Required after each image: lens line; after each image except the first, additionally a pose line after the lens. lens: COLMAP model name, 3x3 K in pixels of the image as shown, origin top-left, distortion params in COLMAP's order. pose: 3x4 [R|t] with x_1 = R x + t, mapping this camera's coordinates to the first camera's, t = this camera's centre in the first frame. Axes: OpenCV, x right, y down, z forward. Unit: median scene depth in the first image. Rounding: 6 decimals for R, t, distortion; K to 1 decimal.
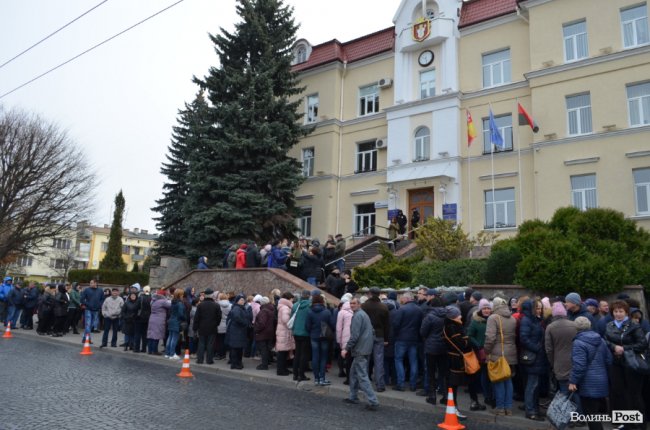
lens RADIAL K [[495.3, 0, 325.0], [0, 495.3, 215.0], [0, 0, 1]] dist [-0.013111, -0.005315]
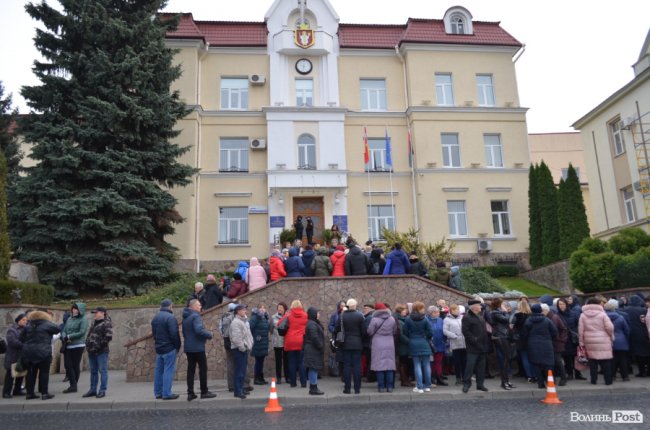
lens RADIAL K [[502.4, 0, 325.0], [0, 502.4, 215.0], [0, 0, 1]] dist [-0.010206, -0.000937]
pose [[0.751989, 0.080794, 0.654206, -0.420422], [-0.062568, 0.996728, -0.051176, 0.029662], [-0.656200, -0.002448, 0.754583, 0.227900]]
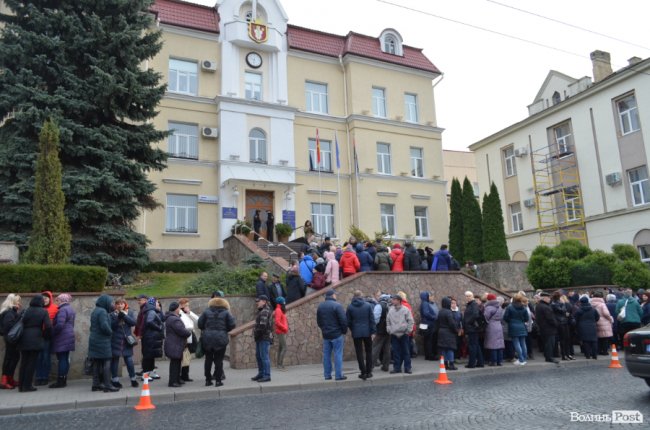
lens RADIAL K [[502.4, 0, 325.0], [0, 502.4, 215.0], [0, 0, 1]] dist [-0.010206, -0.000937]
pose [[0.479295, 0.111647, 0.870524, -0.608395], [-0.110324, 0.991672, -0.066442, 0.046979], [-0.870692, -0.064194, 0.487621, 0.384478]]
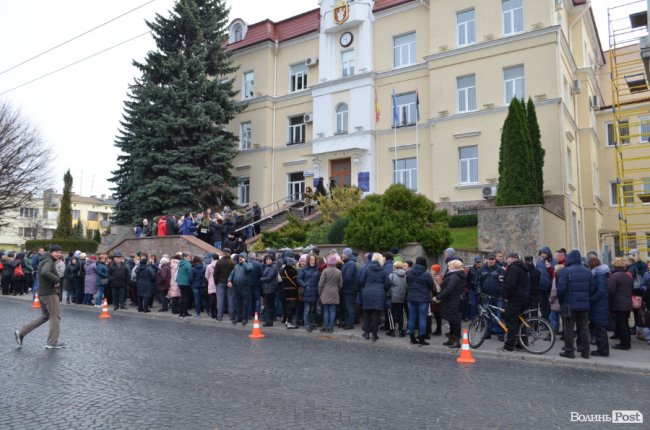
lens RADIAL K [[495.3, 0, 325.0], [0, 495.3, 215.0], [0, 0, 1]] dist [-0.013111, -0.005315]
pose [[0.998564, -0.028658, 0.045259, 0.101424], [0.024799, 0.996187, 0.083644, -0.020946], [-0.047483, -0.082401, 0.995467, -0.136945]]
